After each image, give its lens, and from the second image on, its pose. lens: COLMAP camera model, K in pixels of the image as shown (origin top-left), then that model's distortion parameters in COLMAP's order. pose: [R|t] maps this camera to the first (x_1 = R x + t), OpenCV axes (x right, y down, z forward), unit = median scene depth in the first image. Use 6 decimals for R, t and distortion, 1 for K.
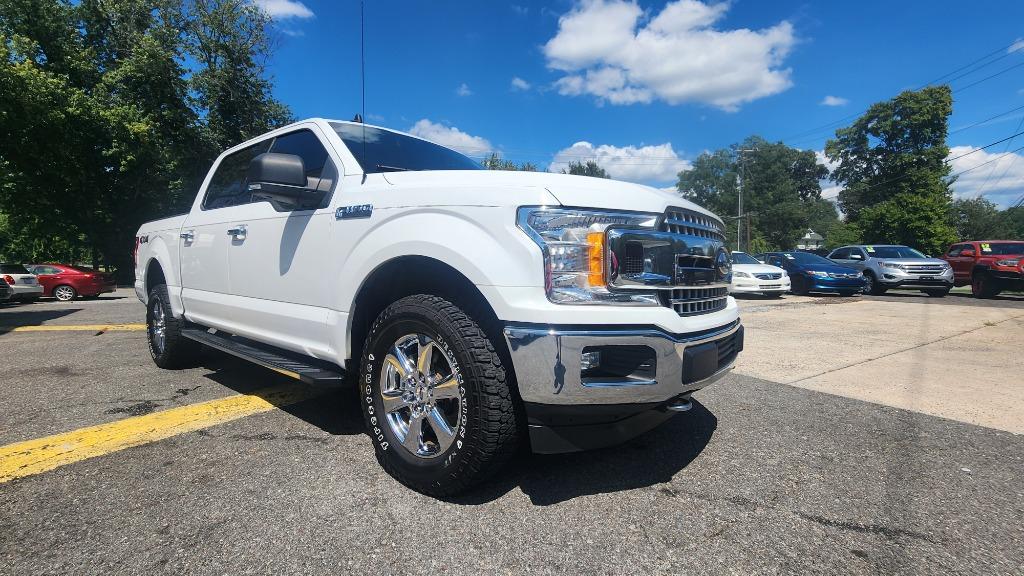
lens RADIAL K [[422.6, 0, 513.9], [0, 422.6, 286.7], [0, 0, 1]] dist [-0.000367, 0.000243]
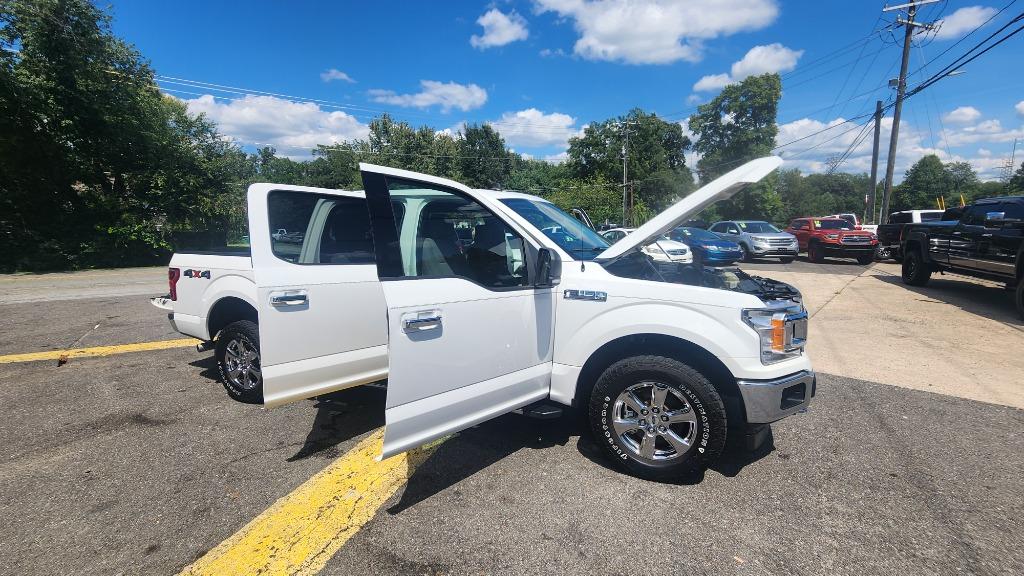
lens RADIAL K [[422.6, 0, 513.9], [0, 422.6, 286.7], [0, 0, 1]] dist [-0.000367, 0.000243]
pose [[0.965065, -0.054261, 0.256330, -0.092693], [0.029955, 0.994756, 0.097796, -0.033832], [-0.260292, -0.086702, 0.961629, -0.025362]]
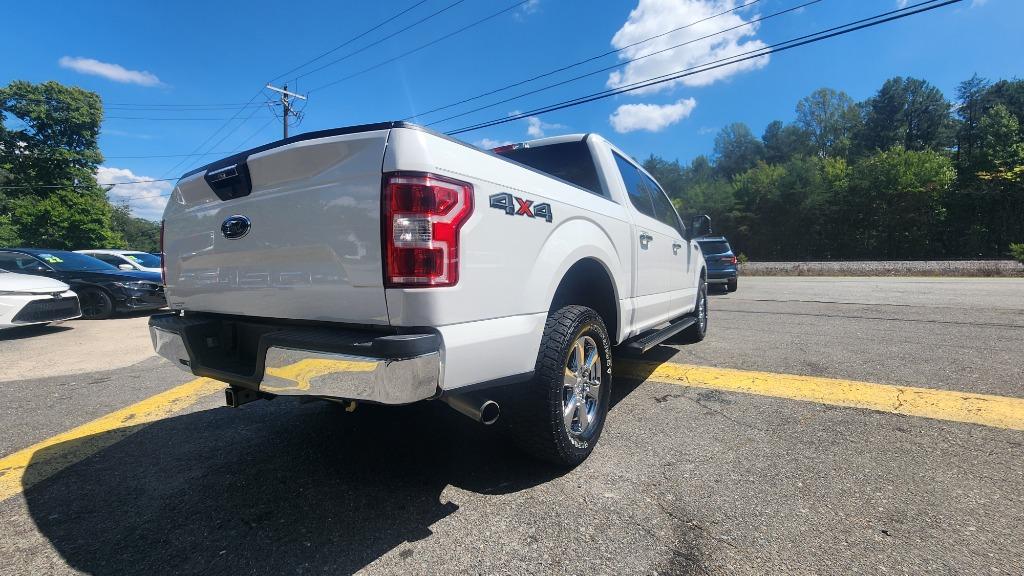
lens RADIAL K [[426.1, 0, 515.8], [0, 426.1, 283.4], [0, 0, 1]] dist [0.001938, 0.000286]
pose [[-0.091584, -0.038277, 0.995061, -0.275499], [0.052670, 0.997676, 0.043226, -0.012968], [-0.994403, 0.056369, -0.089355, 0.226792]]
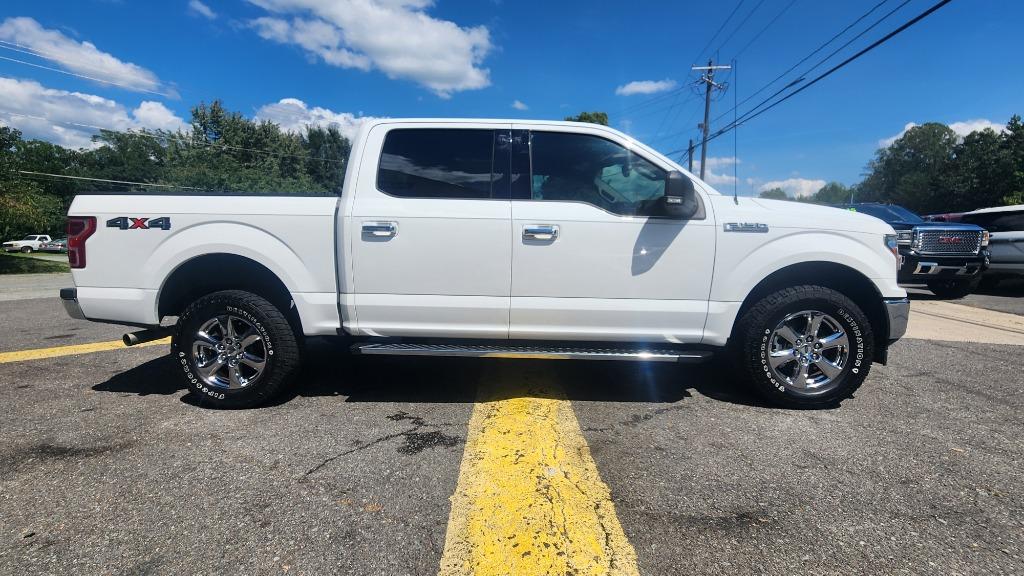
lens RADIAL K [[422.6, 0, 513.9], [0, 422.6, 286.7], [0, 0, 1]] dist [-0.000367, 0.000243]
pose [[0.811277, -0.062172, 0.581347, -0.172074], [0.027654, 0.997298, 0.068064, -0.009747], [-0.584008, -0.039143, 0.810804, 0.032522]]
